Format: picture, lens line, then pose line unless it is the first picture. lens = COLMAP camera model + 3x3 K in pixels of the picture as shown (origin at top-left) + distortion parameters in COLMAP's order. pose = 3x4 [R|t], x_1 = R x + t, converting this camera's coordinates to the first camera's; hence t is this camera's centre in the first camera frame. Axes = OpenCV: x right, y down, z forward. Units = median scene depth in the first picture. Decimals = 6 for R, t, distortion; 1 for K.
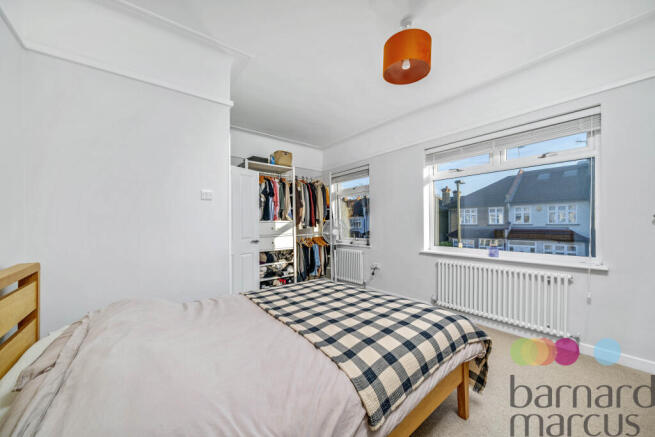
lens RADIAL K [[243.7, 0, 326.2], [0, 243.7, 222.3], [0, 0, 1]] dist [-0.000029, -0.000002]
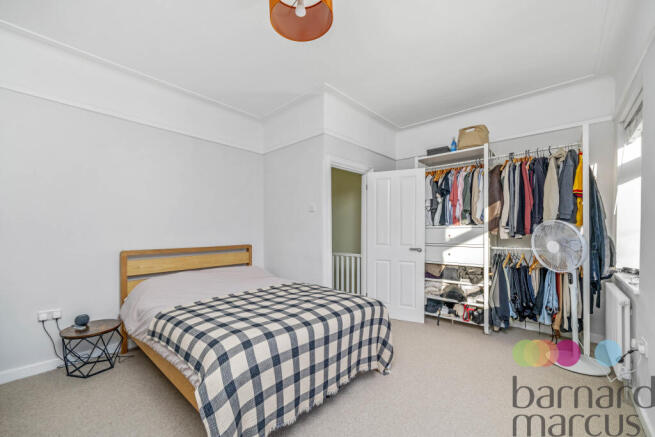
lens RADIAL K [[269.2, 0, 326.7], [0, 269.2, 222.7], [0, 0, 1]] dist [-0.001428, -0.000215]
pose [[0.179983, -0.015354, -0.983550, 0.521645], [-0.002098, 0.999870, -0.015993, -0.000114], [0.983668, 0.004942, 0.179927, 0.450355]]
